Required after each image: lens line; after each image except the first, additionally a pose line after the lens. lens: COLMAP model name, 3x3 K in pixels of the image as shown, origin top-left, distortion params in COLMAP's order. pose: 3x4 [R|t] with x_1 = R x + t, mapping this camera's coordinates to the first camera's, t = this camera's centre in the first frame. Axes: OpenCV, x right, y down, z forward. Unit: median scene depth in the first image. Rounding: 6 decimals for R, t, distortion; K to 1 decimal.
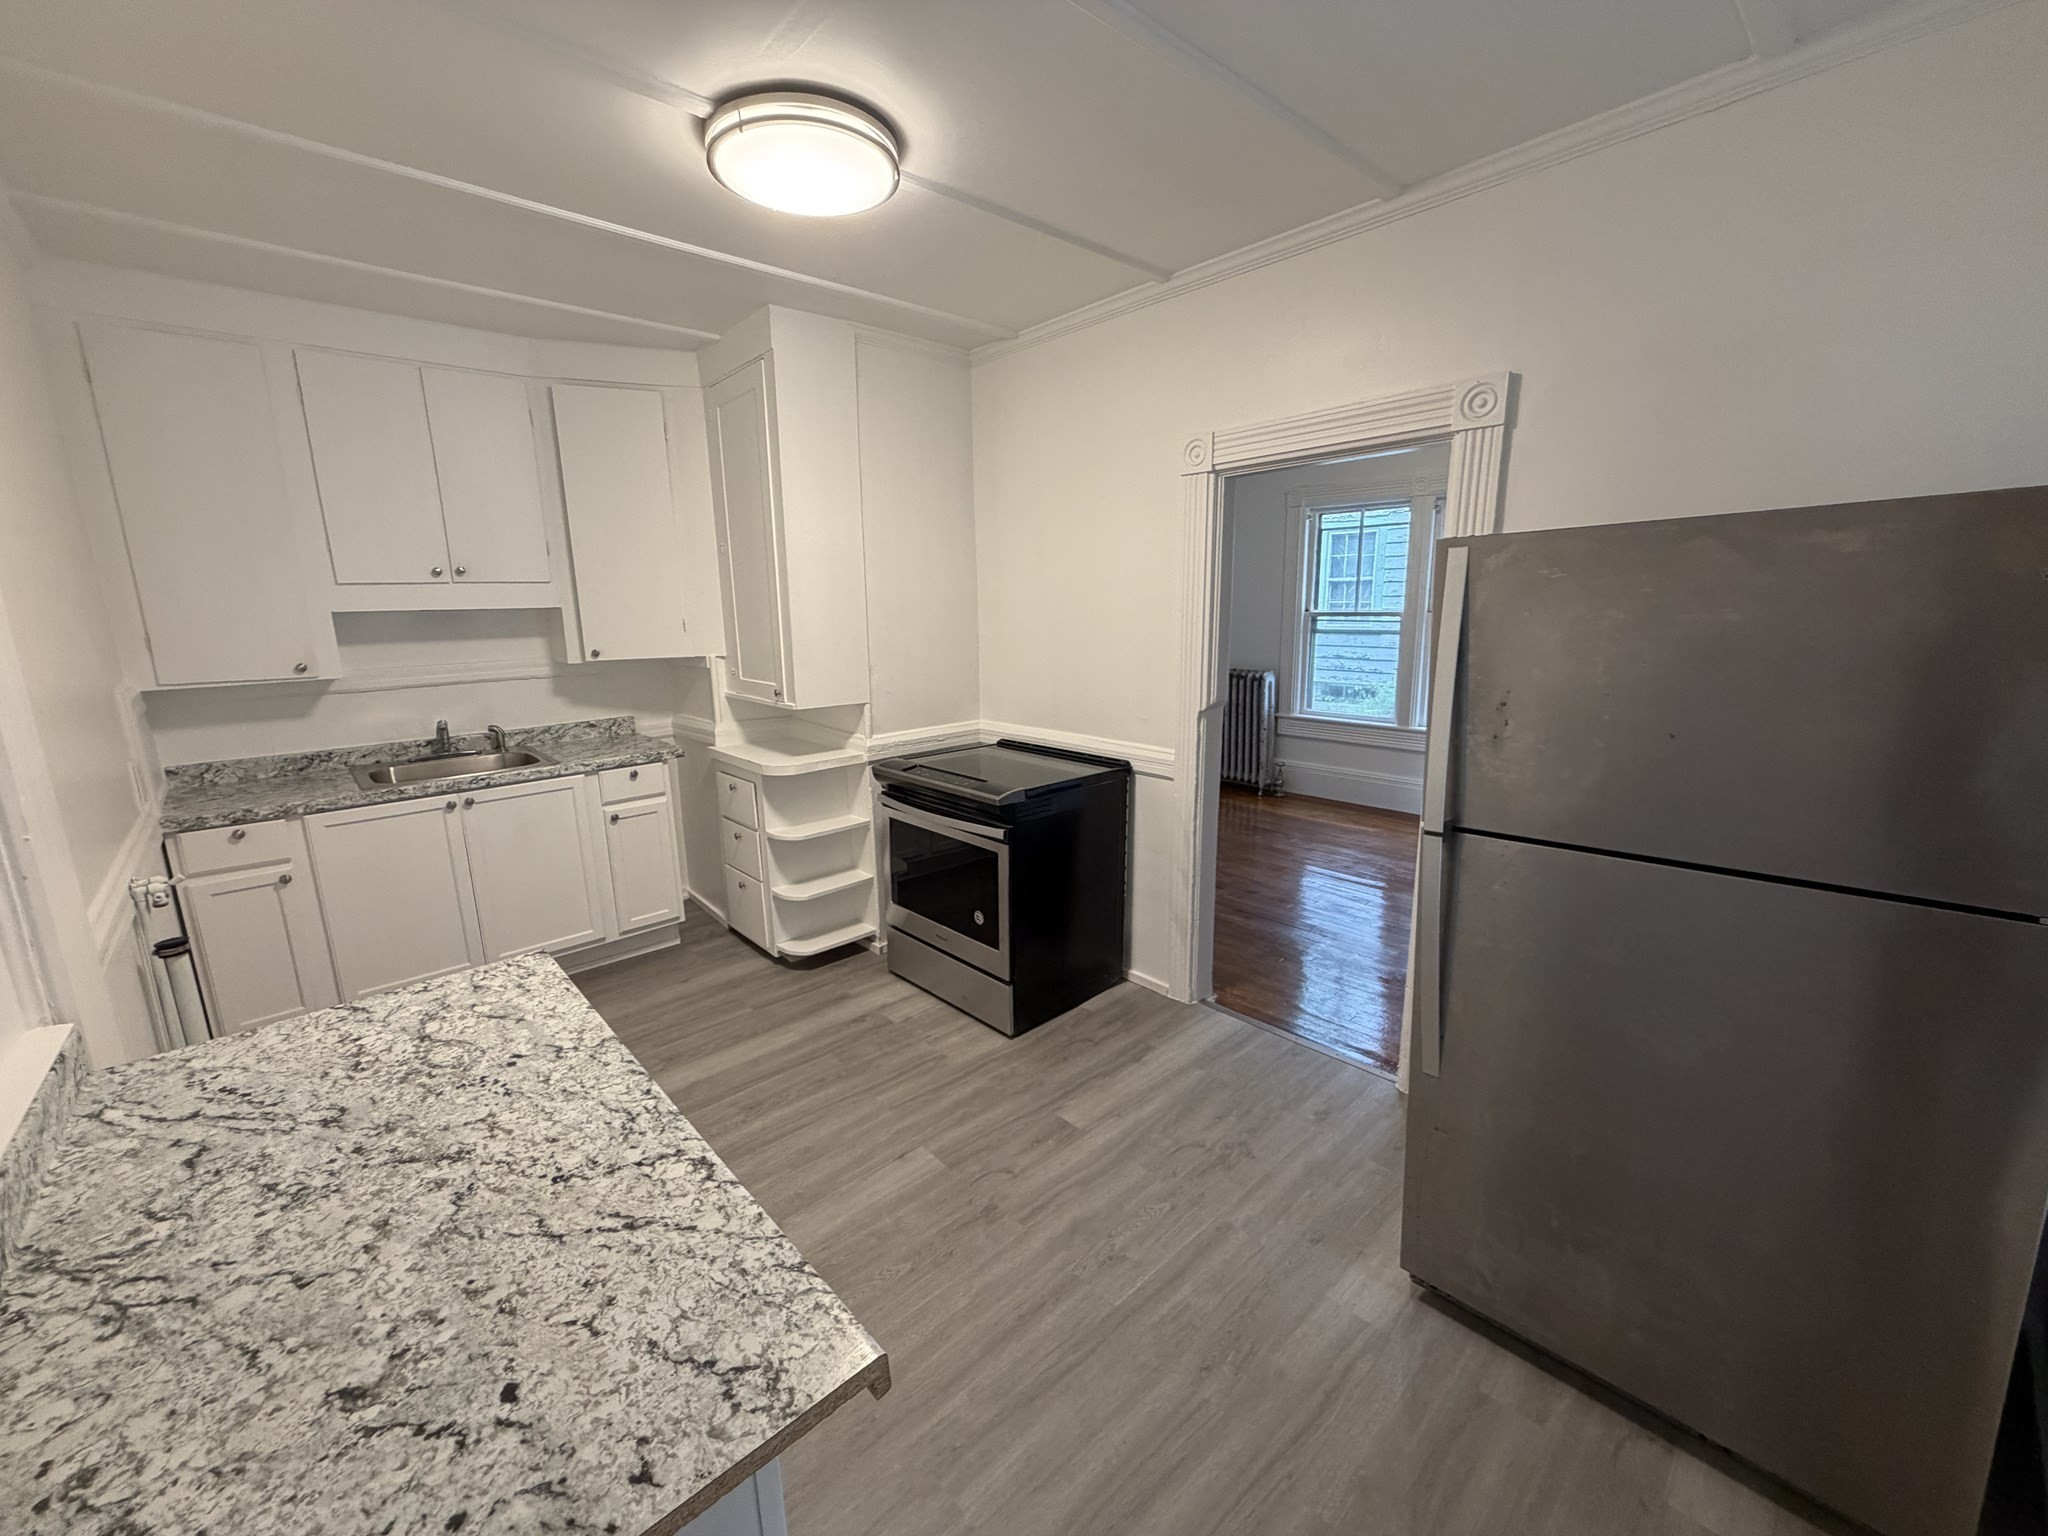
lens RADIAL K [[822.9, 0, 1021.6], [0, 822.9, 762.8], [0, 0, 1]] dist [0.003687, -0.000089]
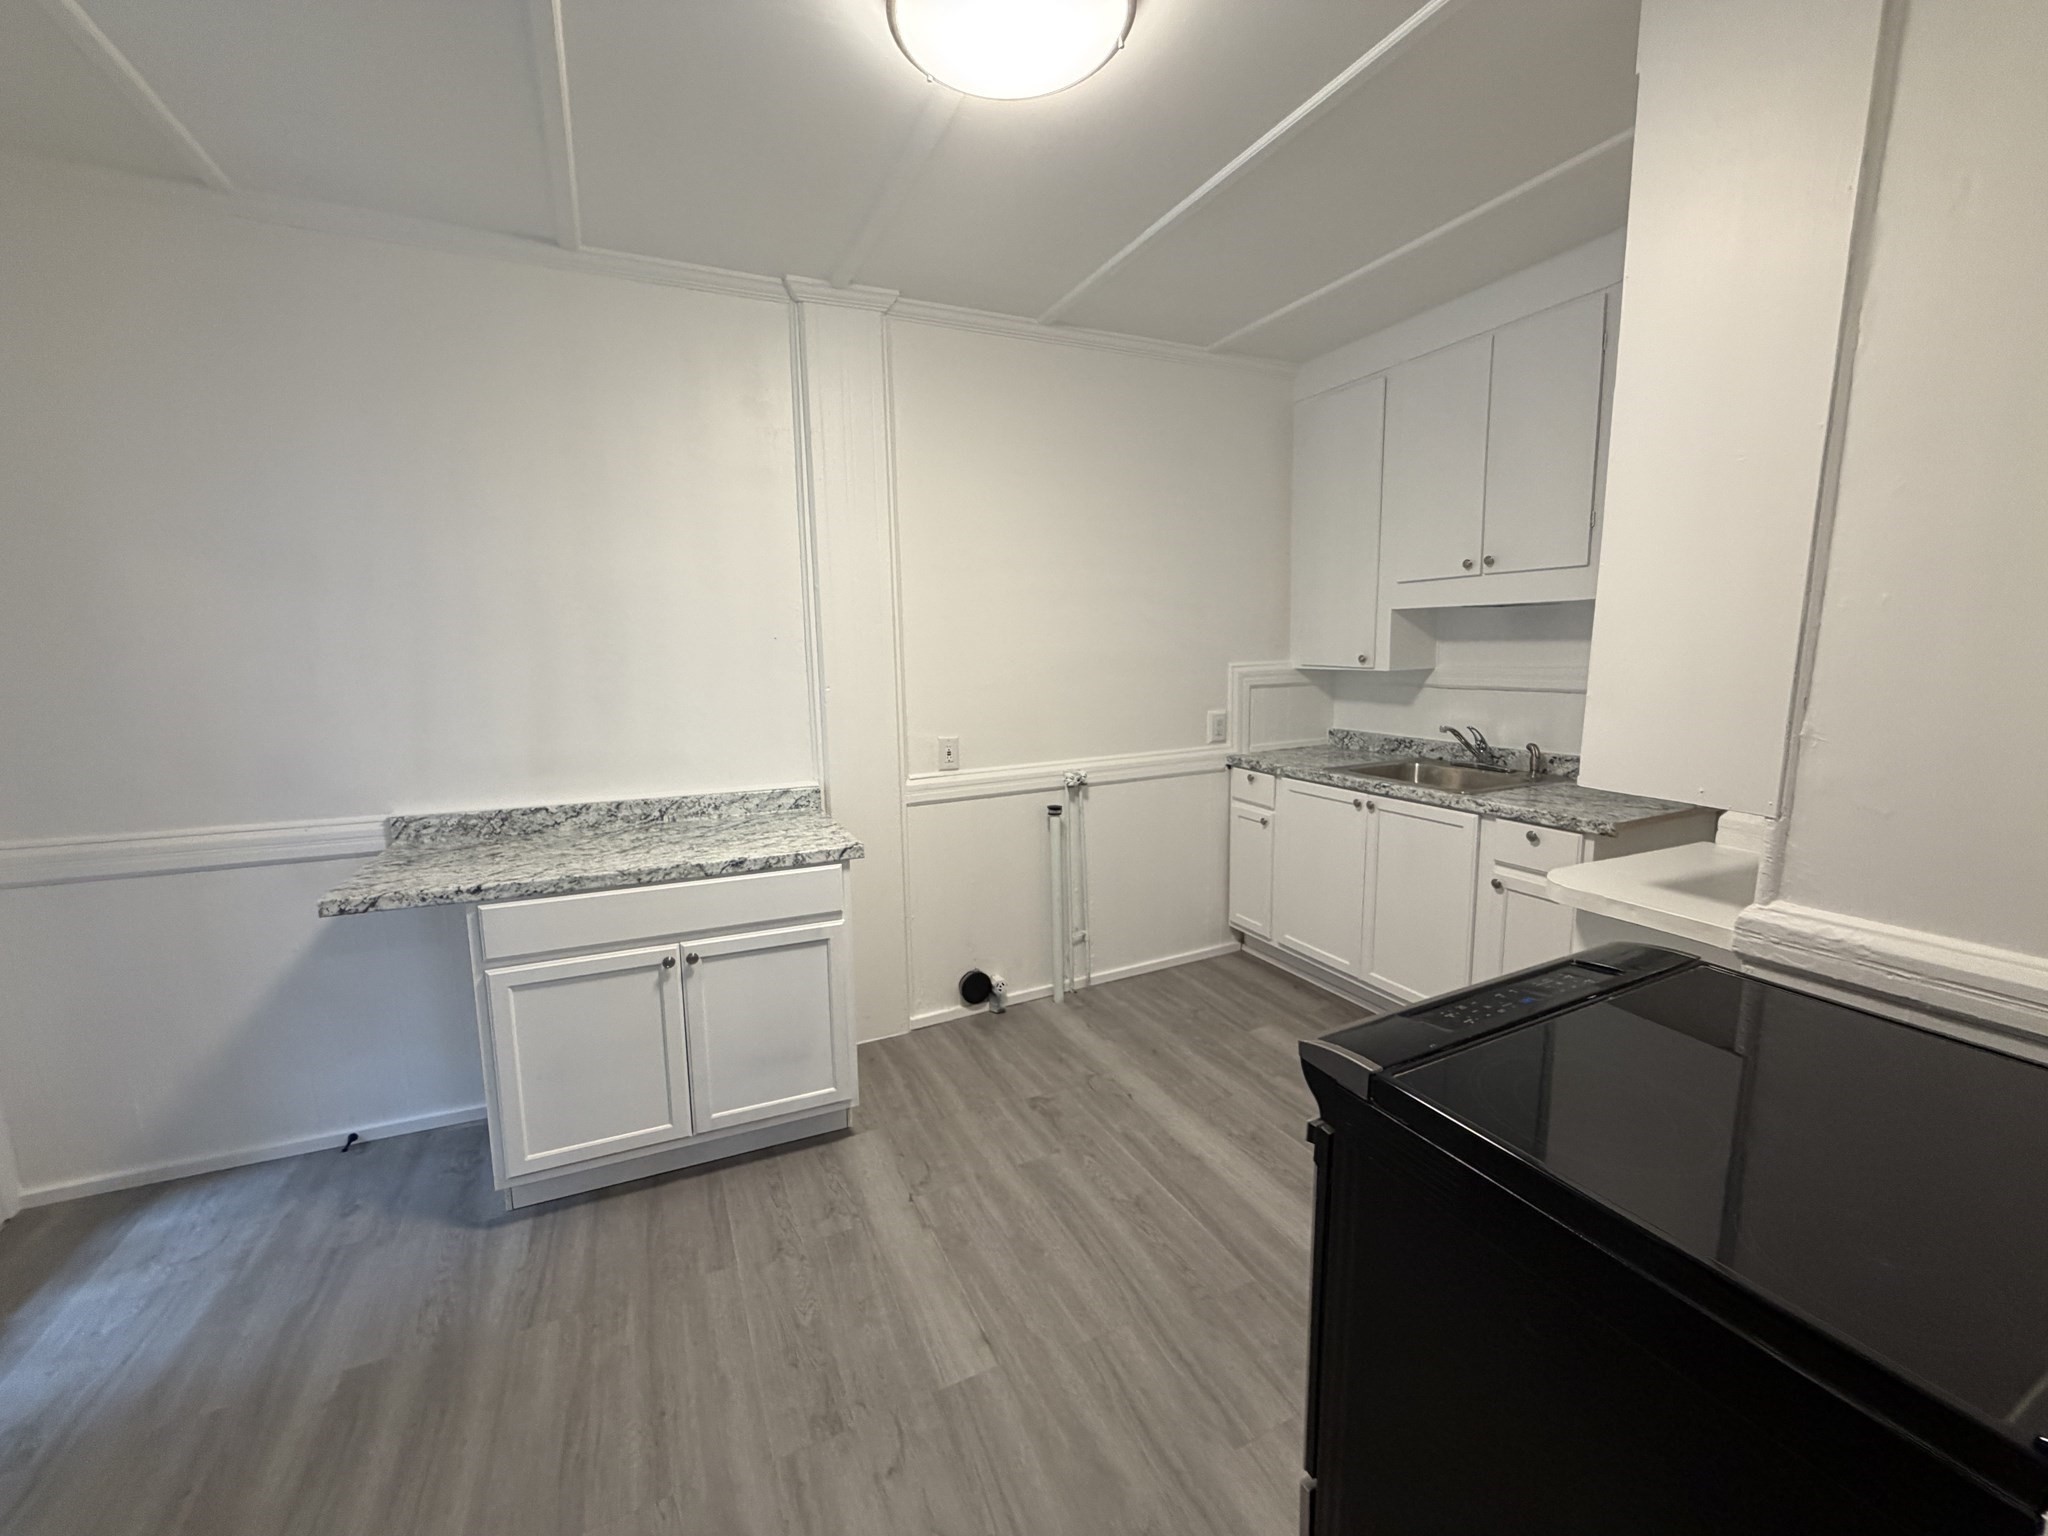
lens RADIAL K [[822.9, 0, 1019.9], [0, 822.9, 772.4], [0, 0, 1]] dist [0.003687, -0.000089]
pose [[-0.317921, 0.170818, -0.932602, 0.345207], [-0.167056, 0.958155, 0.232447, -0.142697], [0.933284, 0.229697, -0.276082, 0.863391]]
